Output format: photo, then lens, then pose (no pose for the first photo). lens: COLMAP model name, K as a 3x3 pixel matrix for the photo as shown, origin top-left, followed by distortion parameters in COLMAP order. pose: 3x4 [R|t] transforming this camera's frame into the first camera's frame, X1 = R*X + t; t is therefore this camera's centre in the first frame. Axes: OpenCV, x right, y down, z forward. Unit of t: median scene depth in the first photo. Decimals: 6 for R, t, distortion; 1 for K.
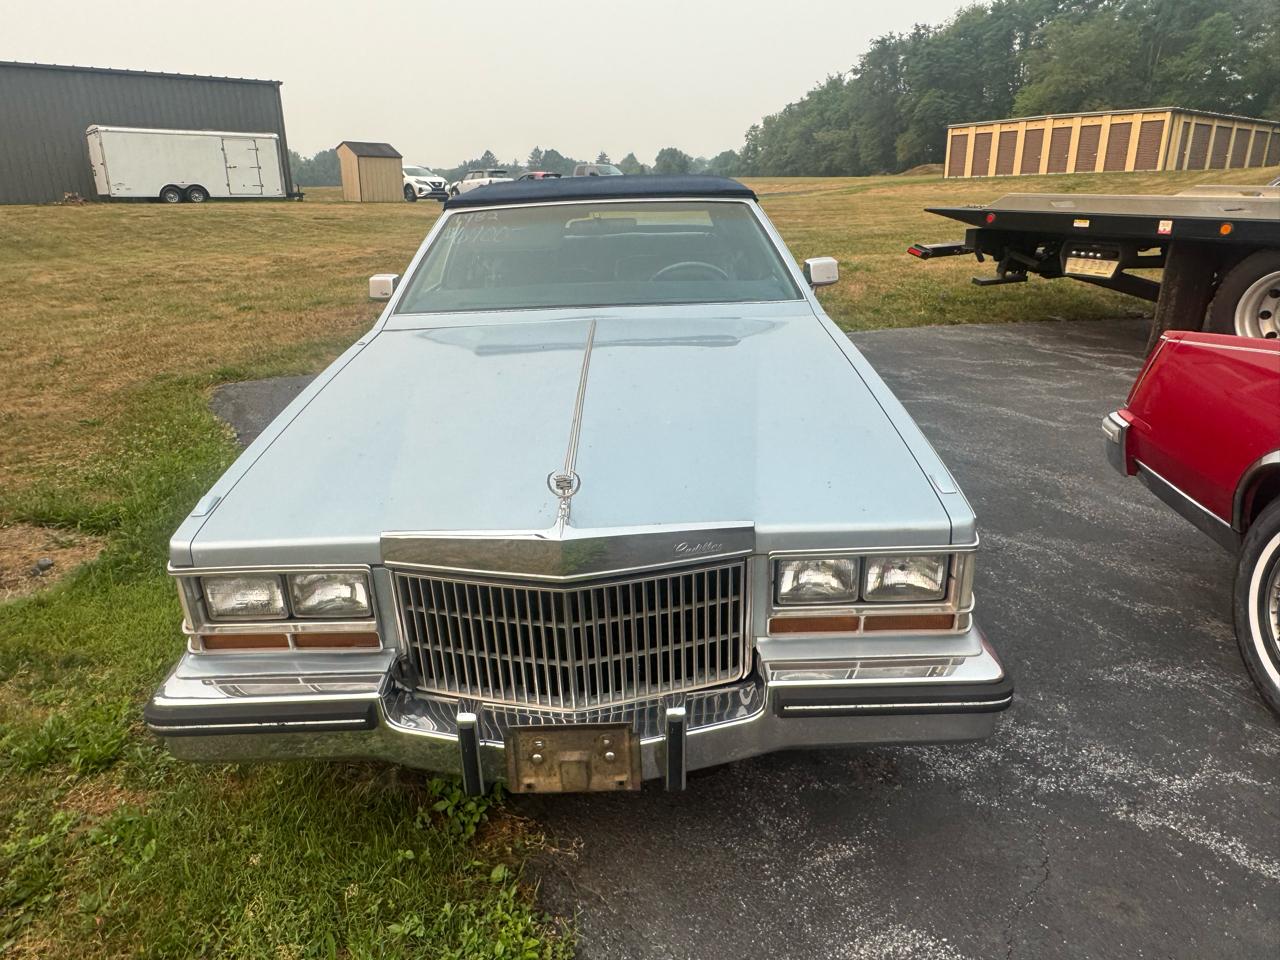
lens RADIAL K [[853.3, 0, 632.4], [0, 853.3, 490.9], [0, 0, 1]] dist [-0.005983, 0.005396]
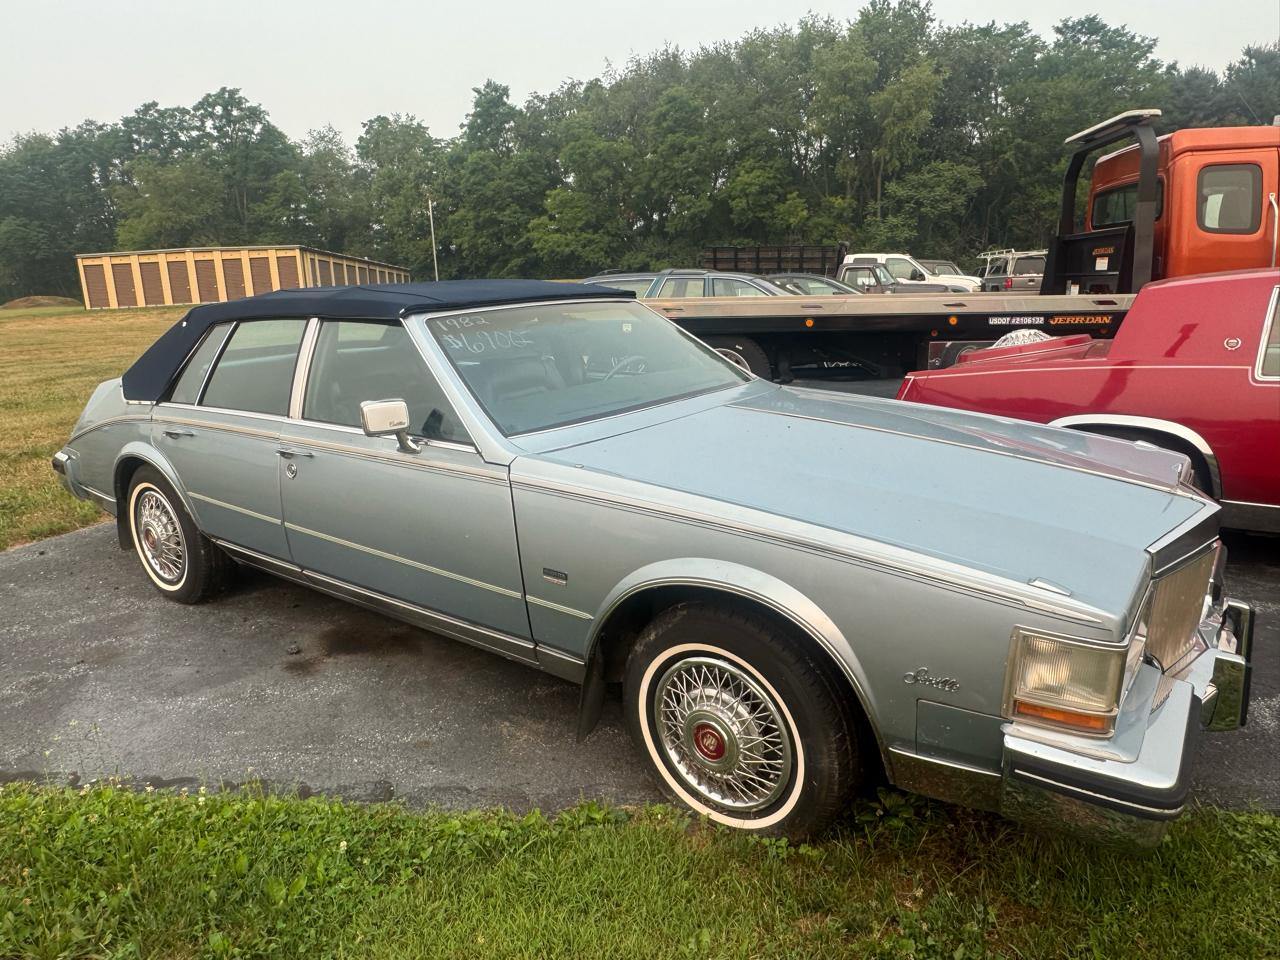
lens RADIAL K [[853.3, 0, 643.8], [0, 853.3, 486.3], [0, 0, 1]] dist [-0.005983, 0.005396]
pose [[0.579915, -0.184481, 0.793515, -0.096484], [0.298302, 0.954464, 0.003894, -0.014569], [-0.758099, 0.234448, 0.608539, 0.048690]]
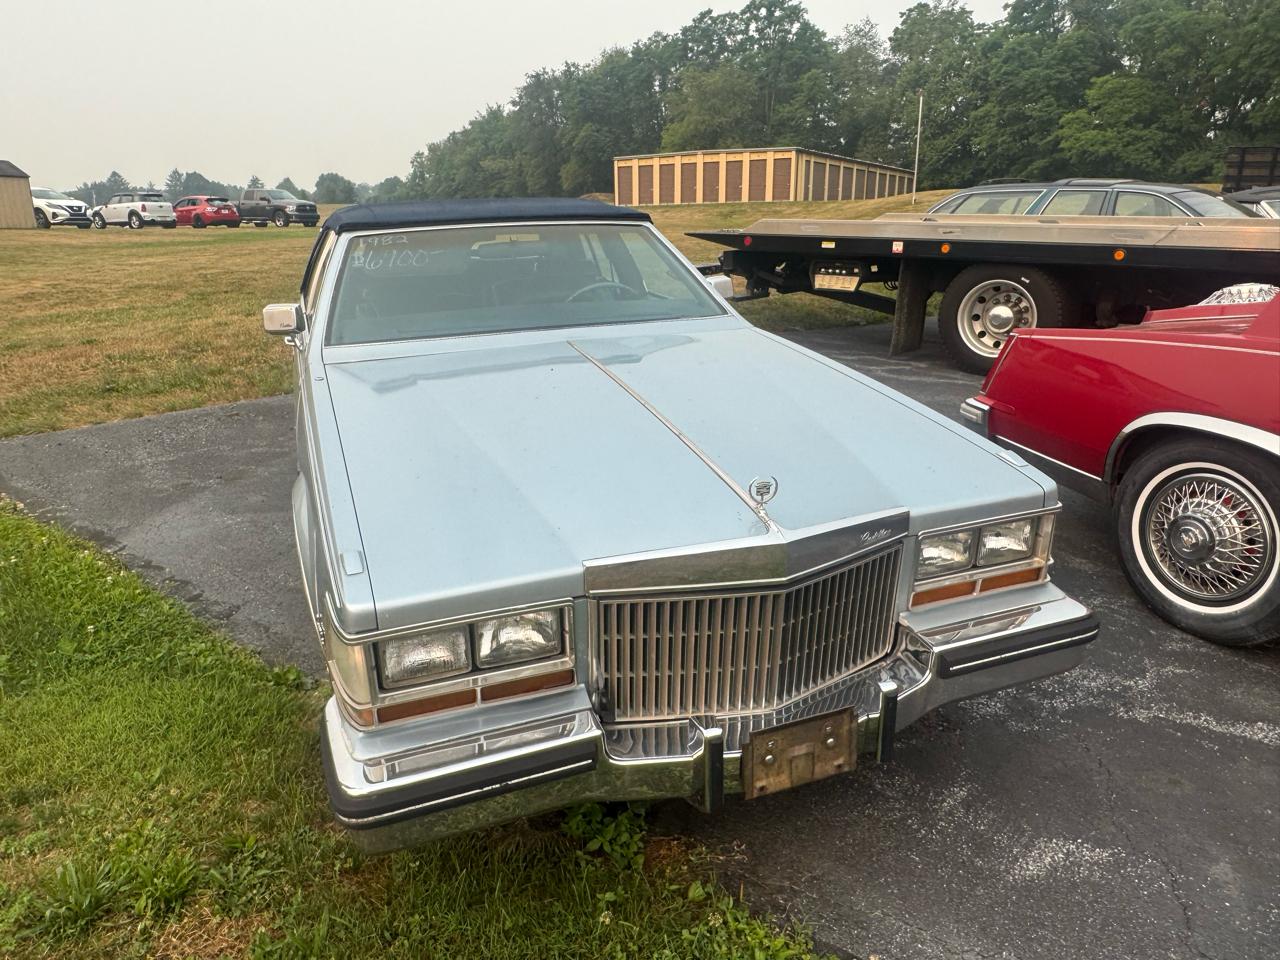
lens RADIAL K [[853.3, 0, 631.5], [0, 853.3, 492.5], [0, 0, 1]] dist [-0.005983, 0.005396]
pose [[0.934212, -0.106233, 0.340532, -0.034238], [0.115294, 0.993311, -0.006420, -0.001003], [-0.337573, 0.045259, 0.940211, 0.004714]]
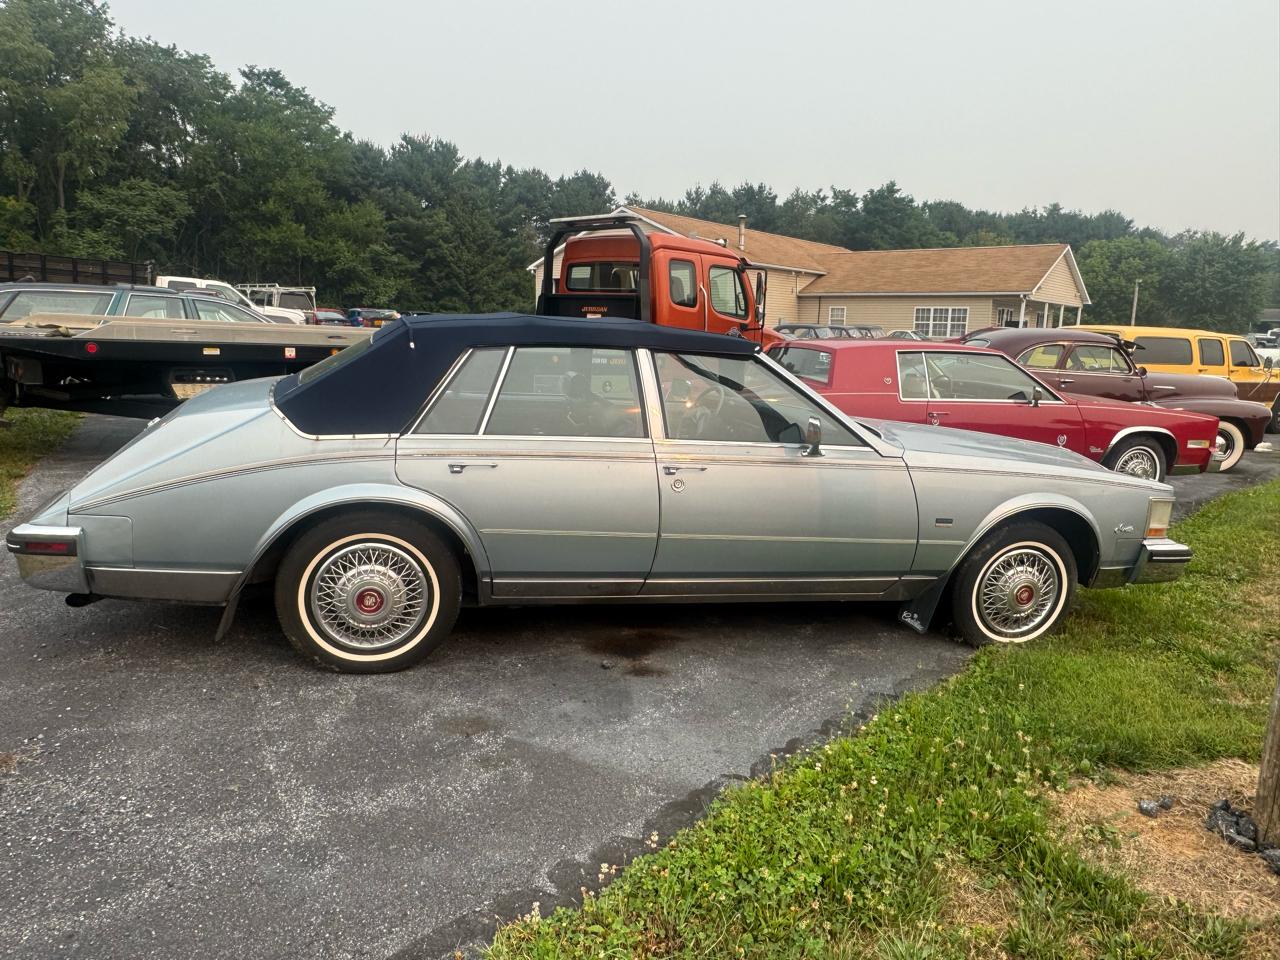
lens RADIAL K [[853.3, 0, 642.9], [0, 853.3, 481.7], [0, 0, 1]] dist [-0.005983, 0.005396]
pose [[-0.271915, -0.166693, 0.947774, -0.149790], [0.291446, 0.924364, 0.246191, -0.061296], [-0.917127, 0.343168, -0.202766, 0.177437]]
